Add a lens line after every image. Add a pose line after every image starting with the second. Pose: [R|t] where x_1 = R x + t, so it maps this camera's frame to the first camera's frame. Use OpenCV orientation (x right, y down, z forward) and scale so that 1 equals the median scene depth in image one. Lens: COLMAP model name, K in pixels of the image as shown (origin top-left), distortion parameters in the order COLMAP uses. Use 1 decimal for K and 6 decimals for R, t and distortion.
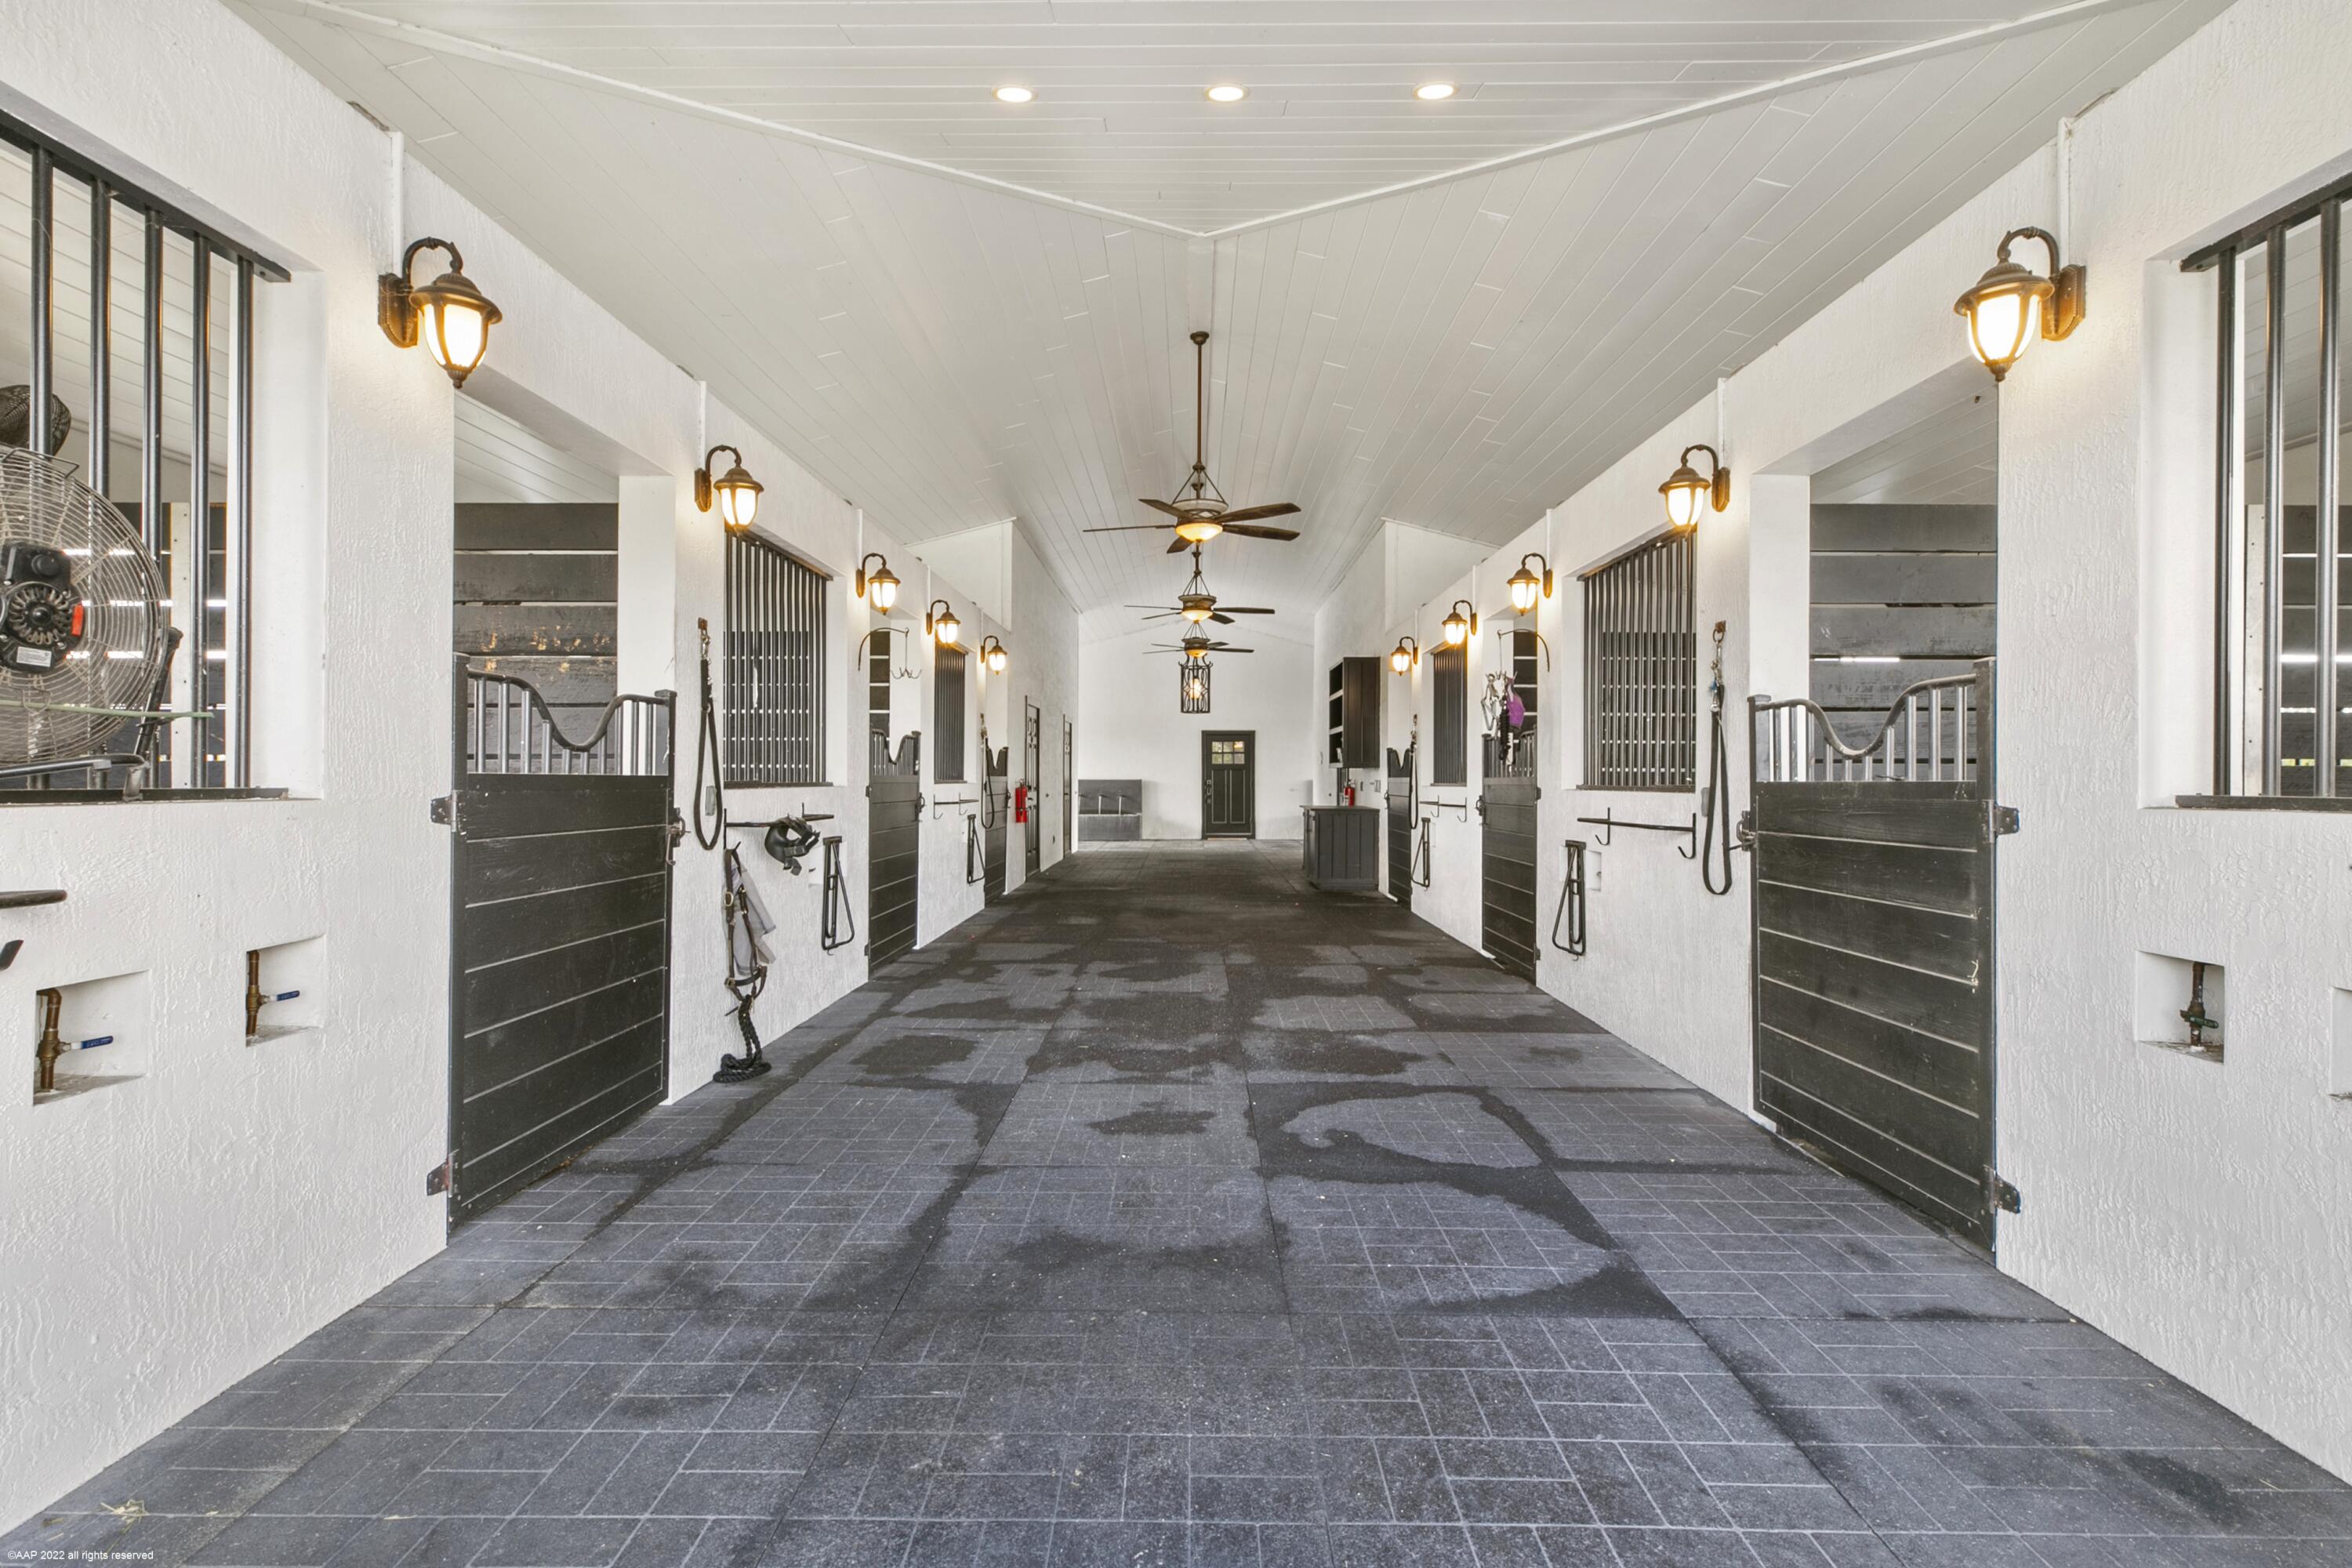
lens RADIAL K [[1084.6, 0, 1176.0], [0, 1084.6, 784.0], [0, 0, 1]] dist [-0.000032, -0.000004]
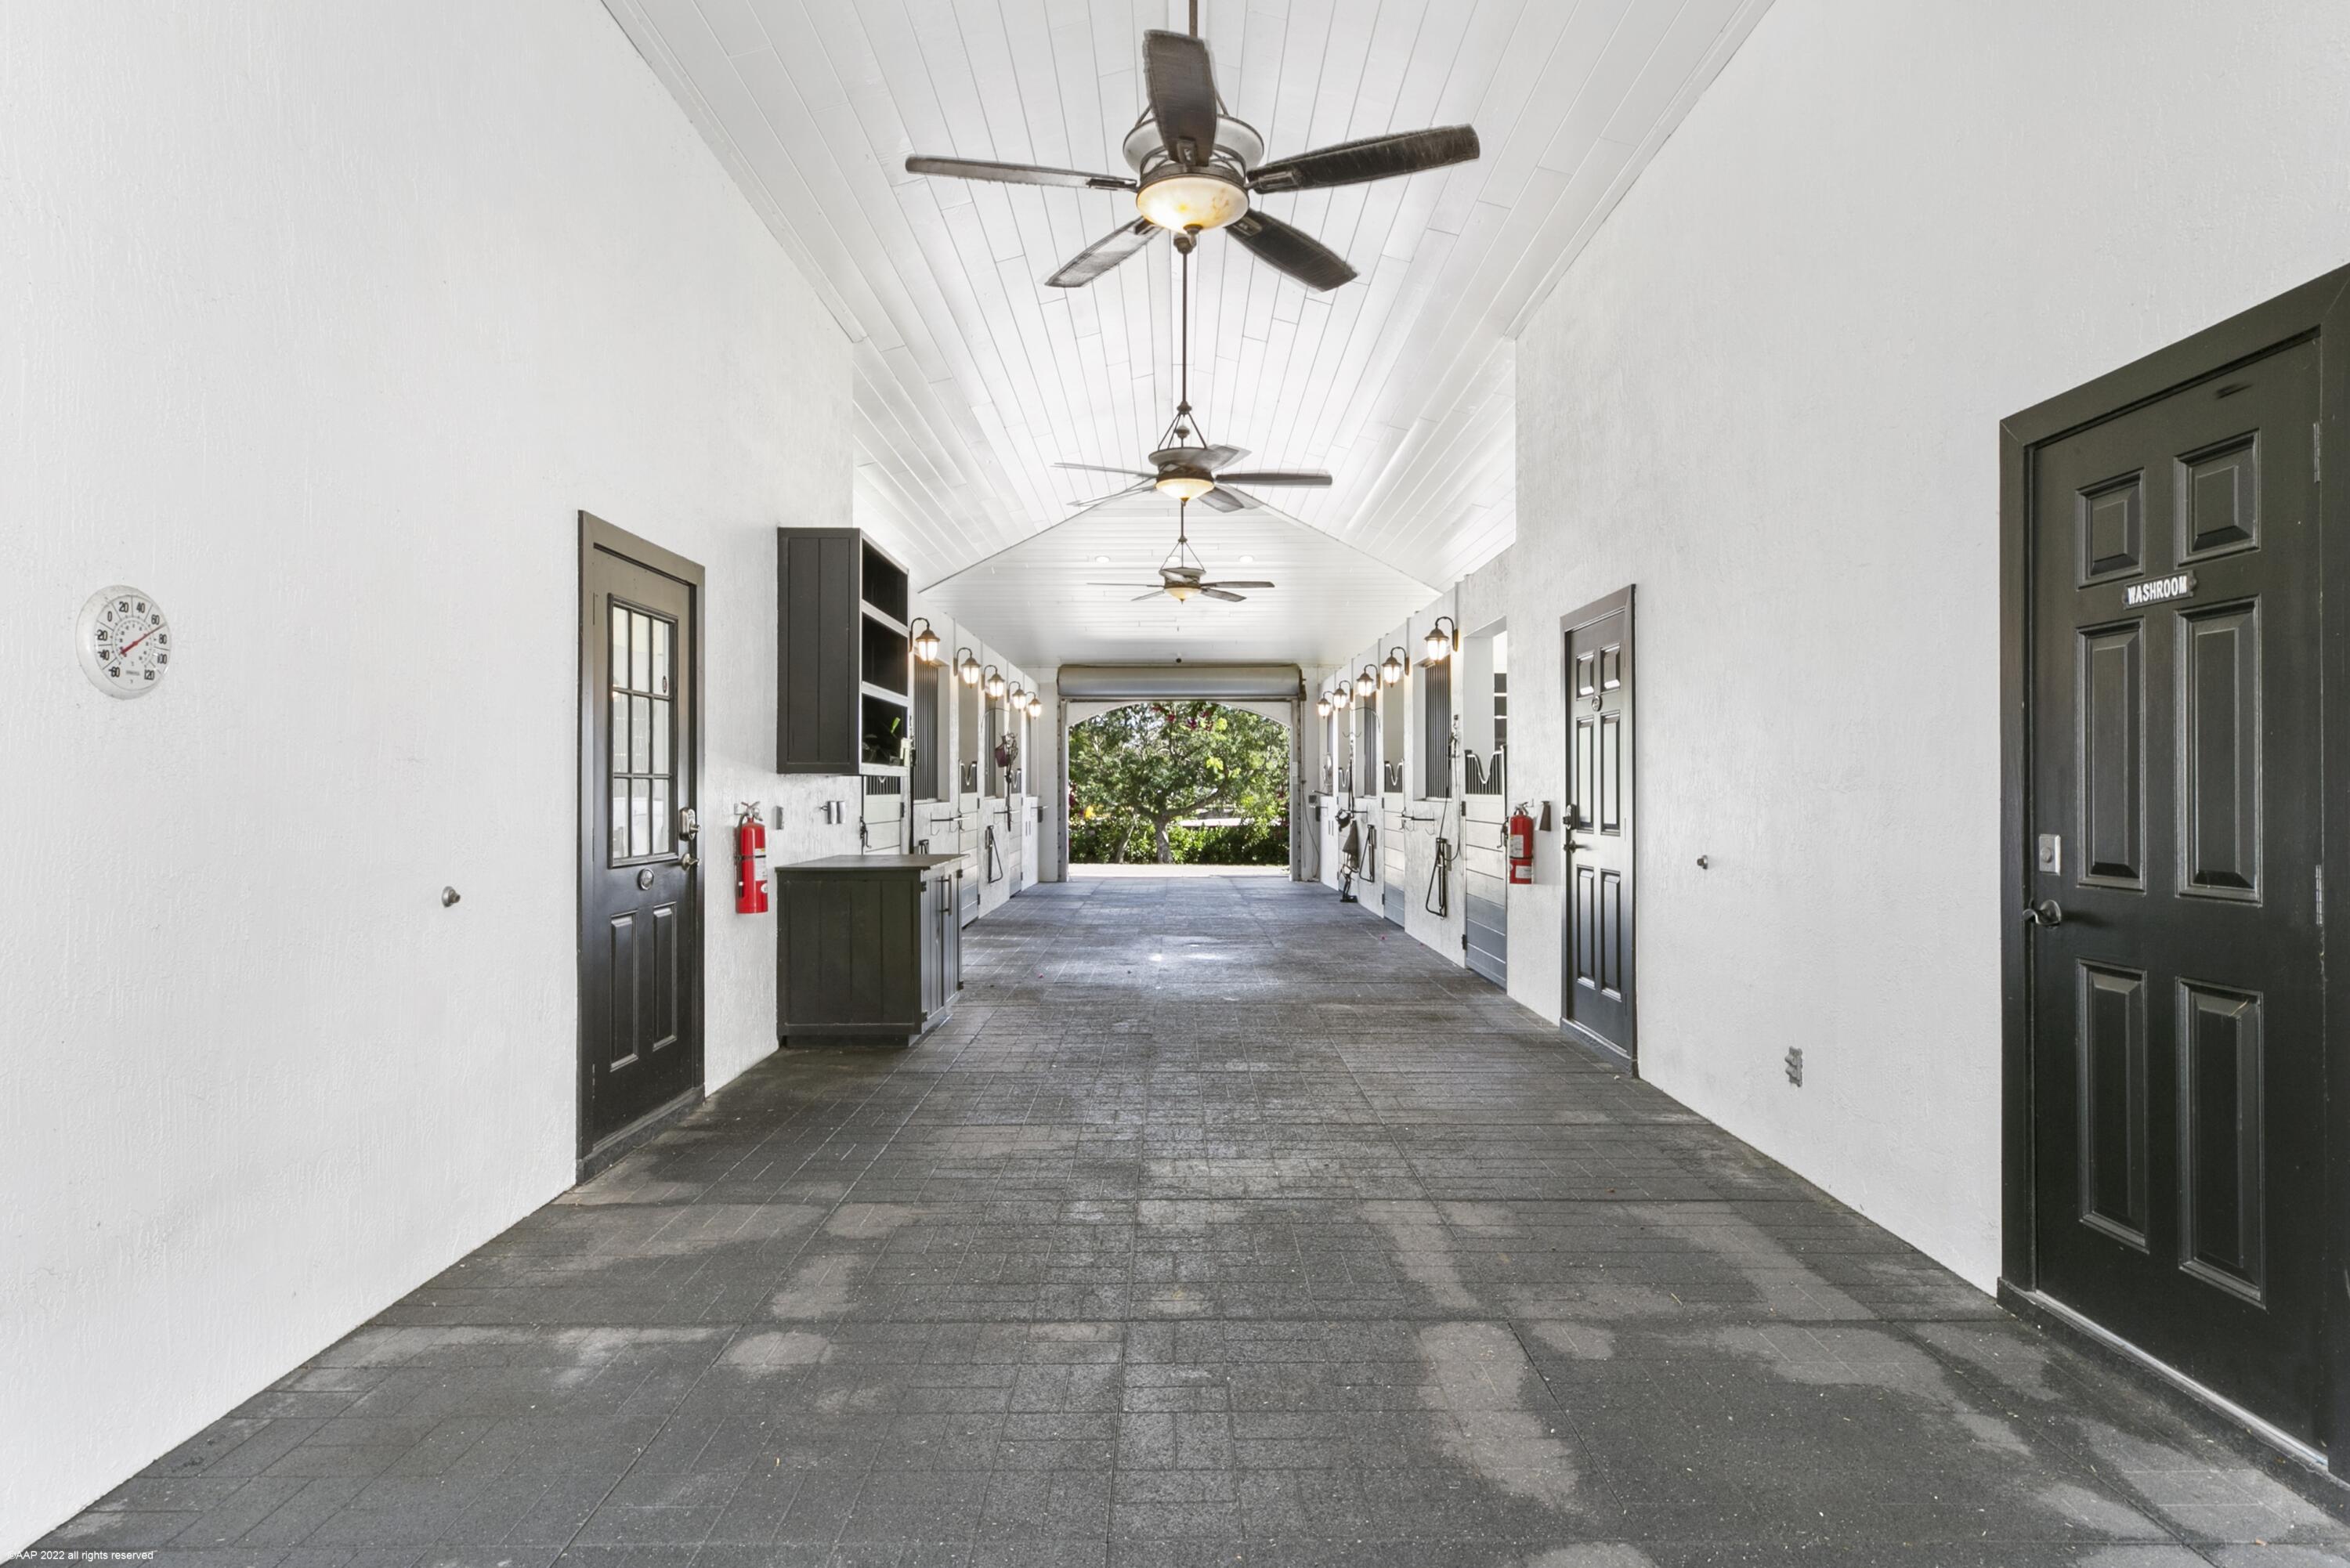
lens RADIAL K [[1363.8, 0, 1175.0], [0, 1363.8, 784.0], [0, 0, 1]] dist [0.000067, -0.000011]
pose [[0.999888, -0.008168, 0.012551, -0.003232], [0.008342, 0.999869, -0.013902, 0.001452], [-0.012436, 0.014005, 0.999825, -0.264015]]
